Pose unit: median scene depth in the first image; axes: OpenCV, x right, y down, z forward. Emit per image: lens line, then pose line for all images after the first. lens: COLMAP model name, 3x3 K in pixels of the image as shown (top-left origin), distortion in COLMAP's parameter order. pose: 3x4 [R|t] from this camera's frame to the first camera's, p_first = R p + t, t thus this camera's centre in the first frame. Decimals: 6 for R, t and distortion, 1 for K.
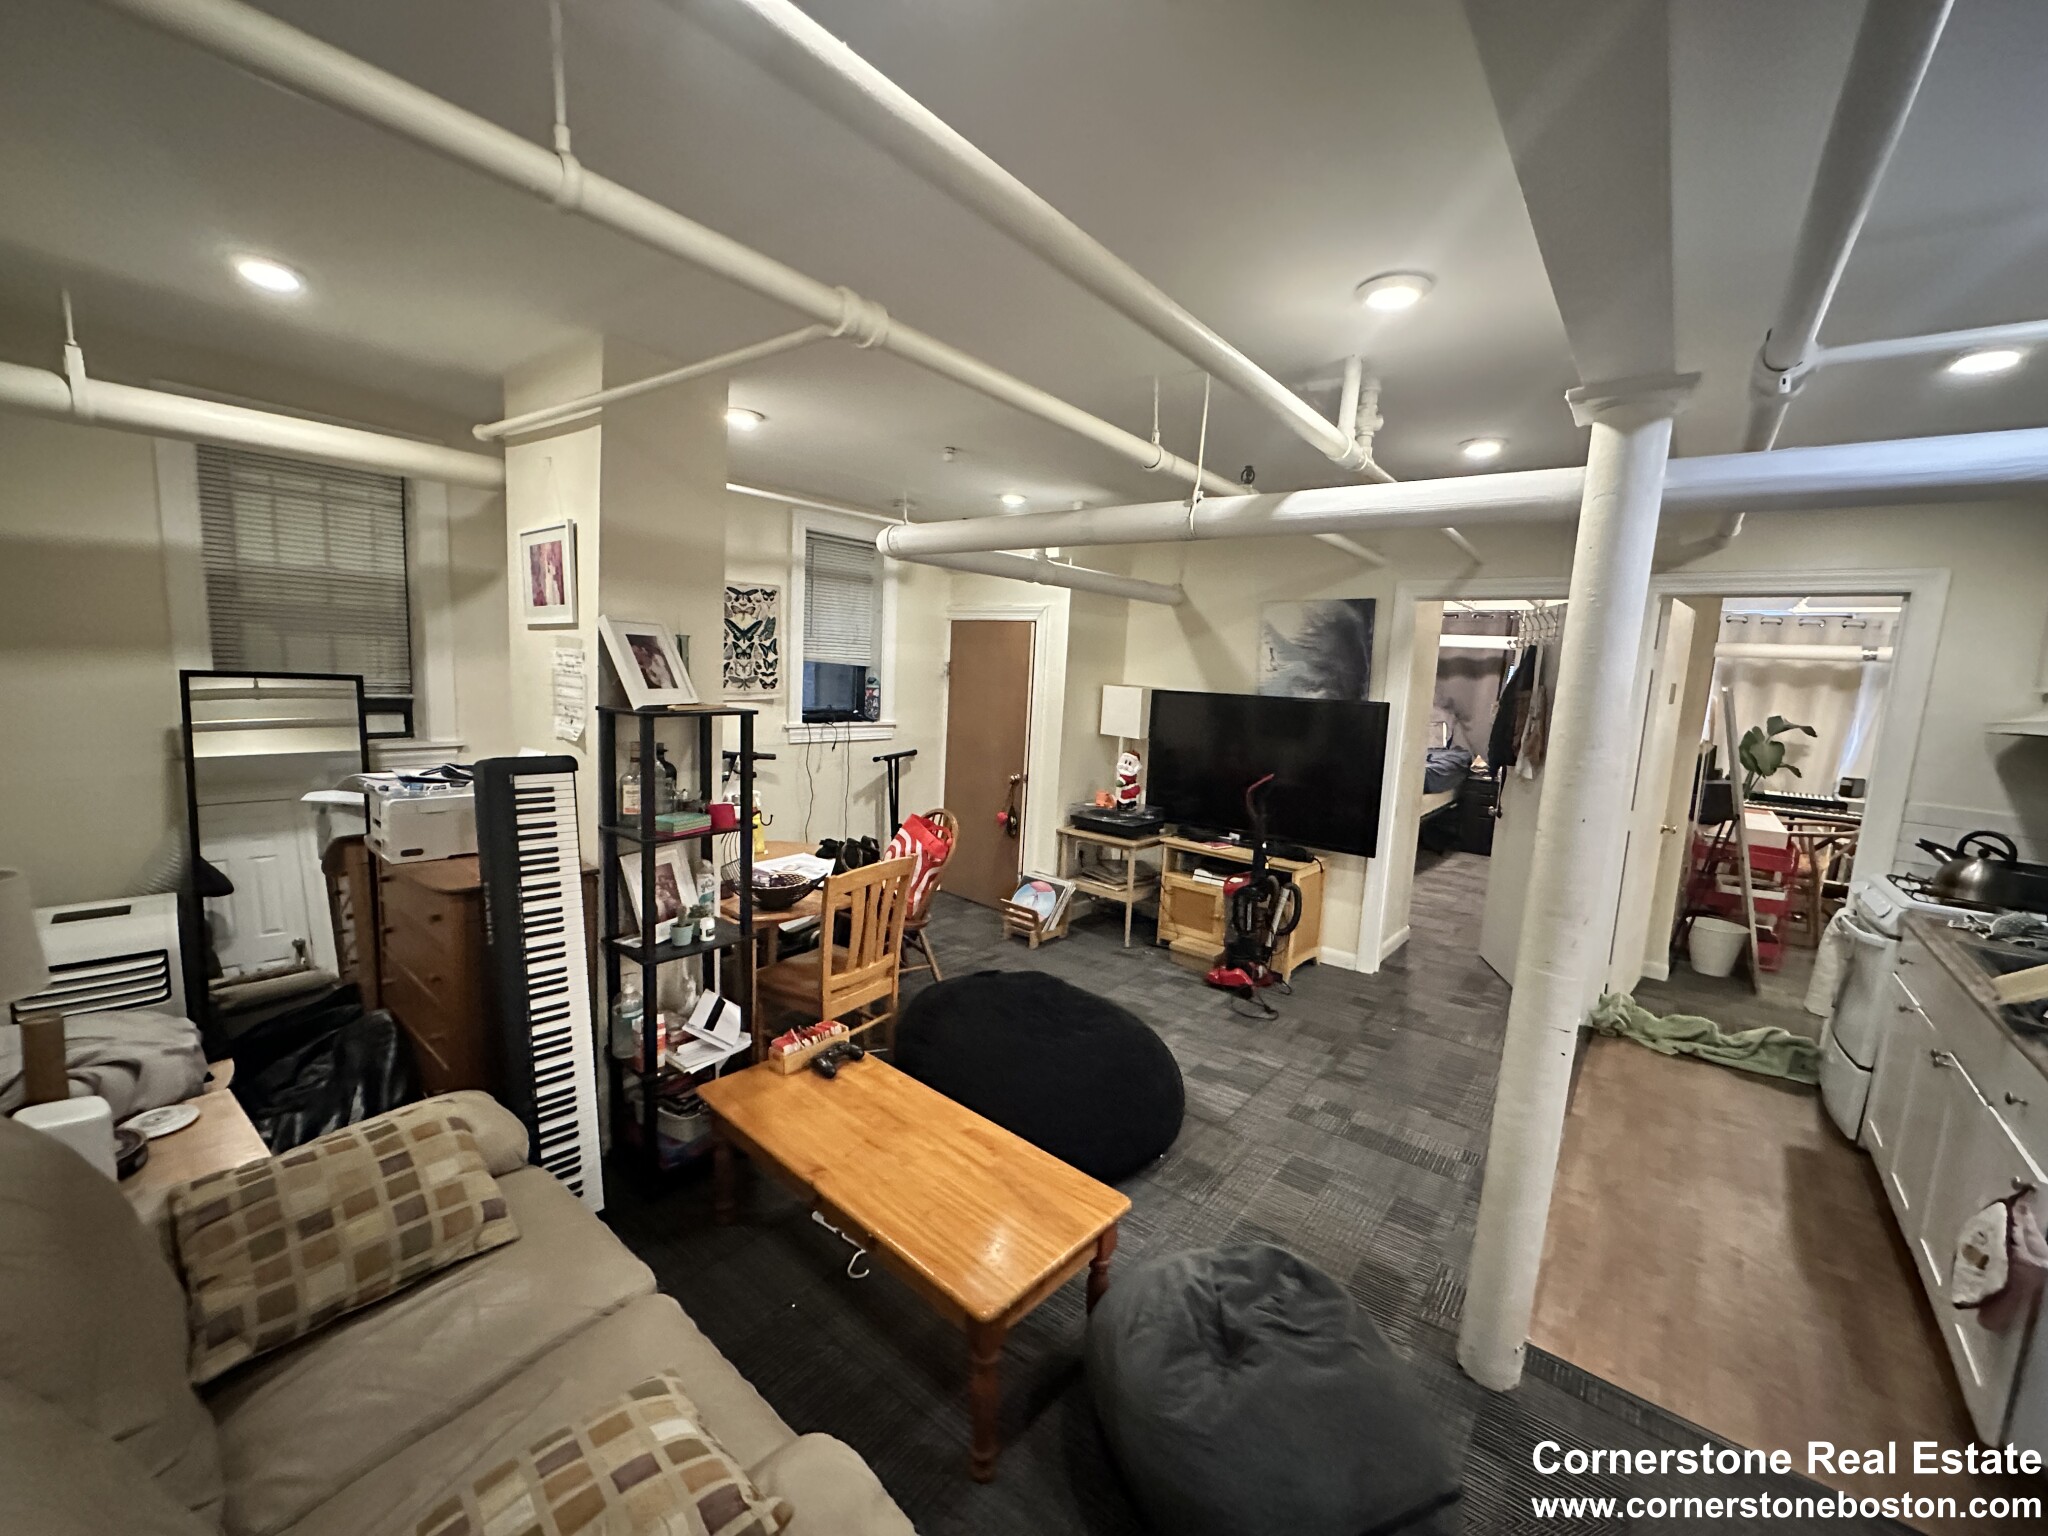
lens RADIAL K [[815.5, 0, 1020.9], [0, 815.5, 765.6], [0, 0, 1]] dist [-0.000868, -0.000113]
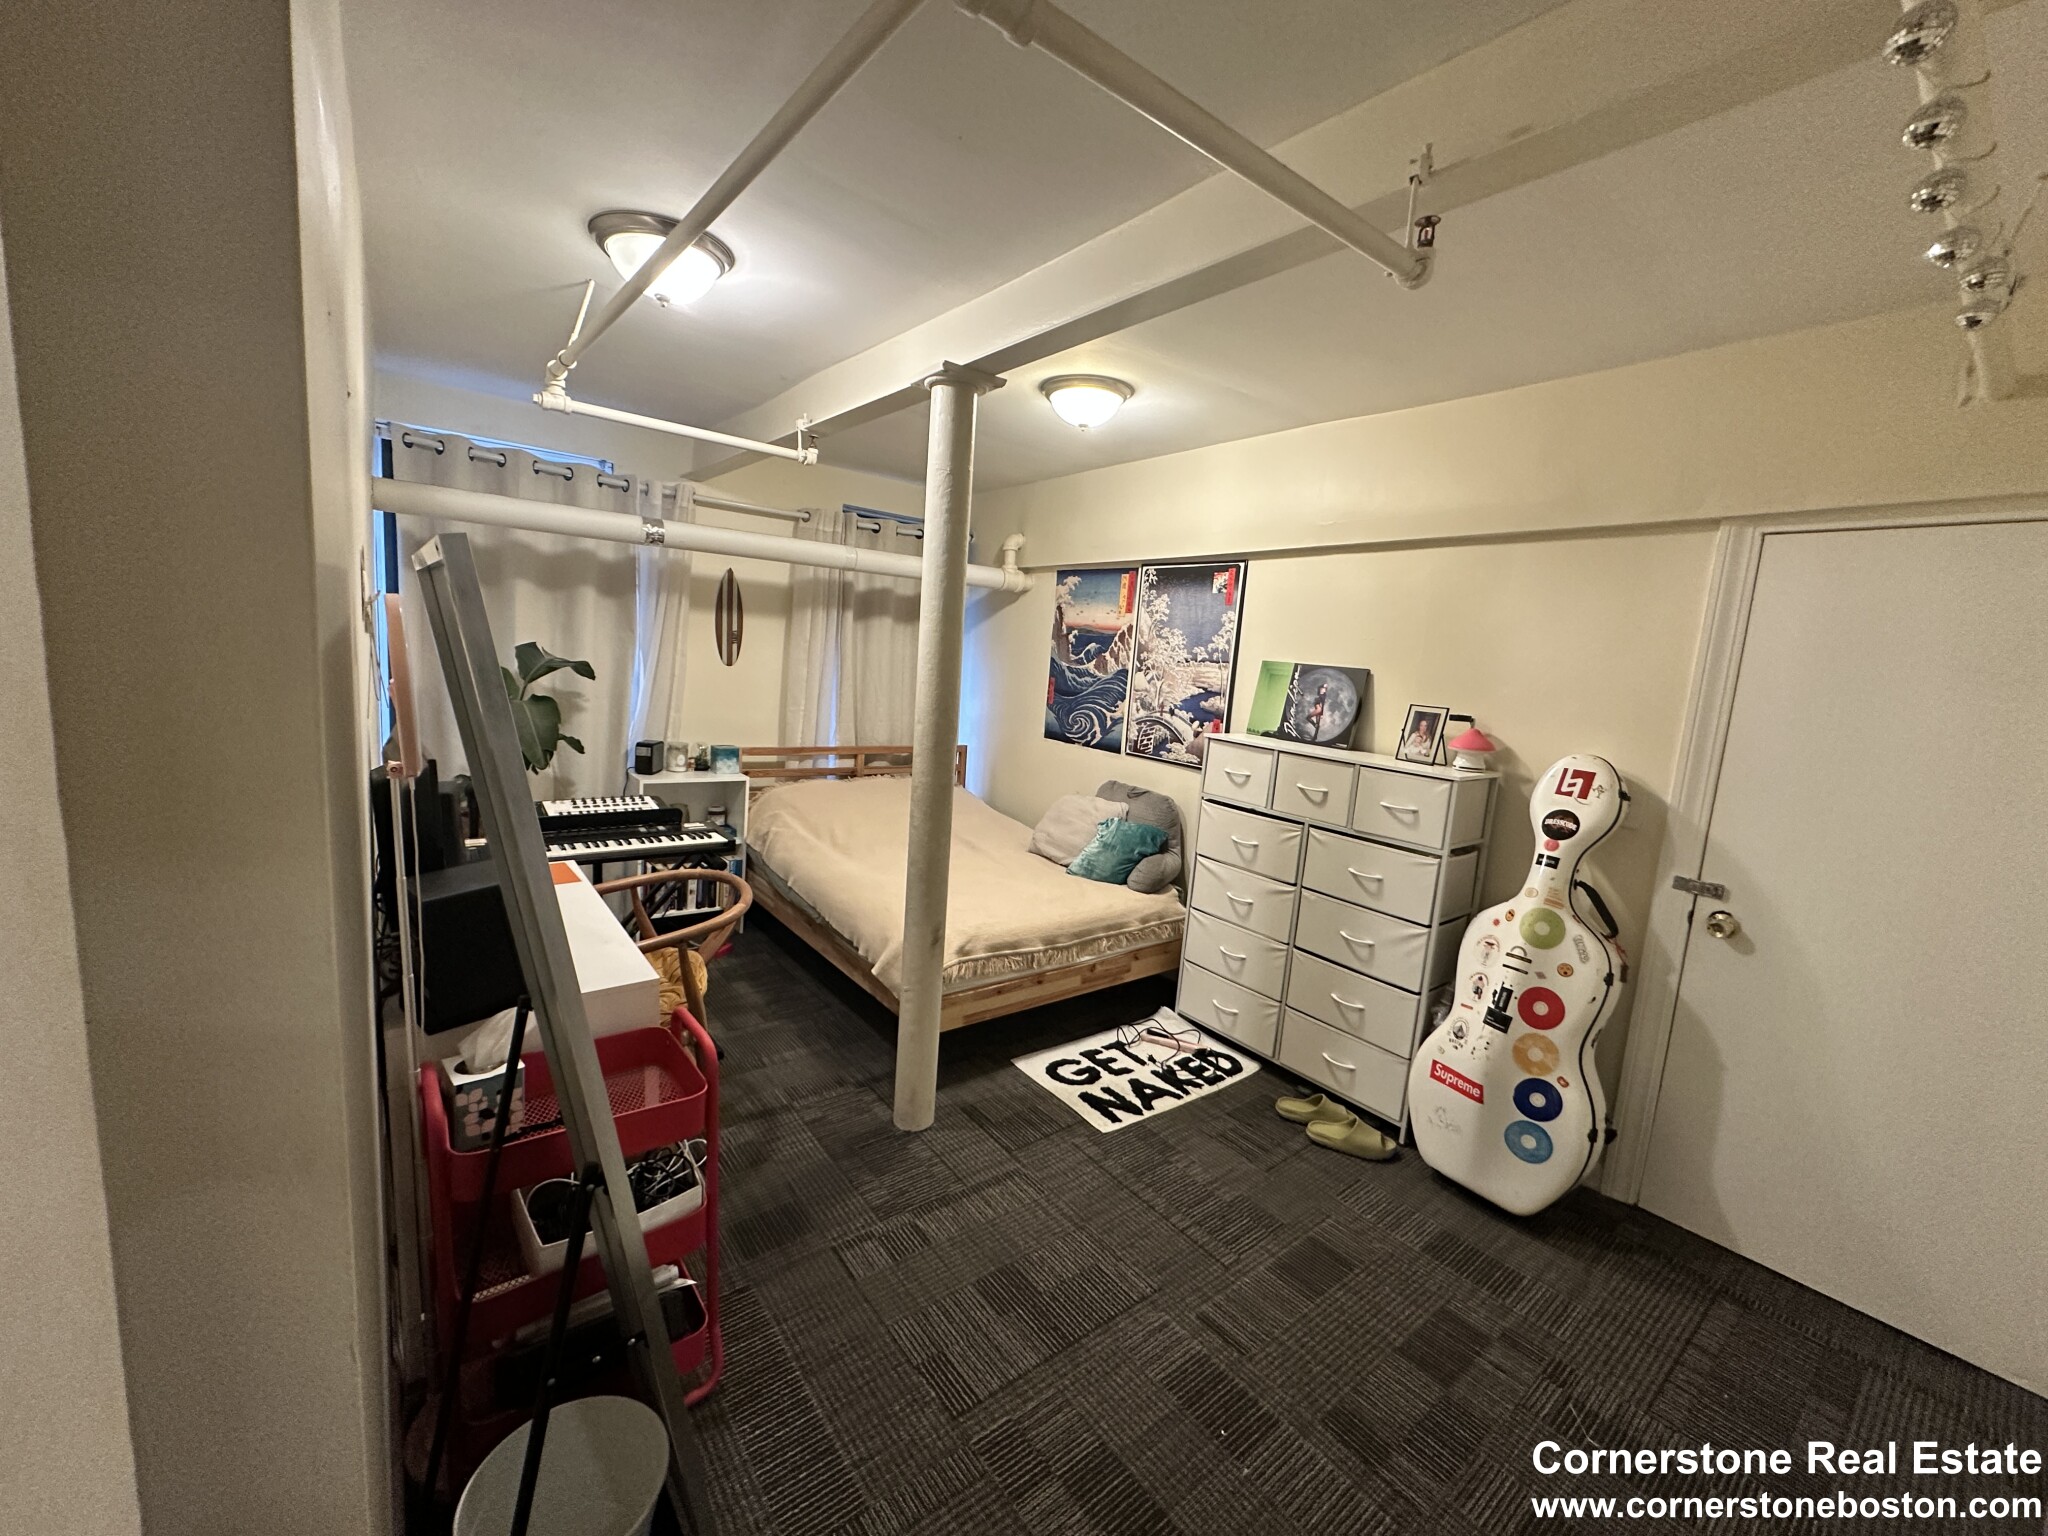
lens RADIAL K [[815.5, 0, 1020.9], [0, 815.5, 765.6], [0, 0, 1]] dist [-0.000868, -0.000113]
pose [[0.238382, -0.173464, 0.955554, 0.503525], [0.072825, 0.984342, 0.160523, -0.045580], [-0.968437, 0.031323, 0.247282, 0.582986]]
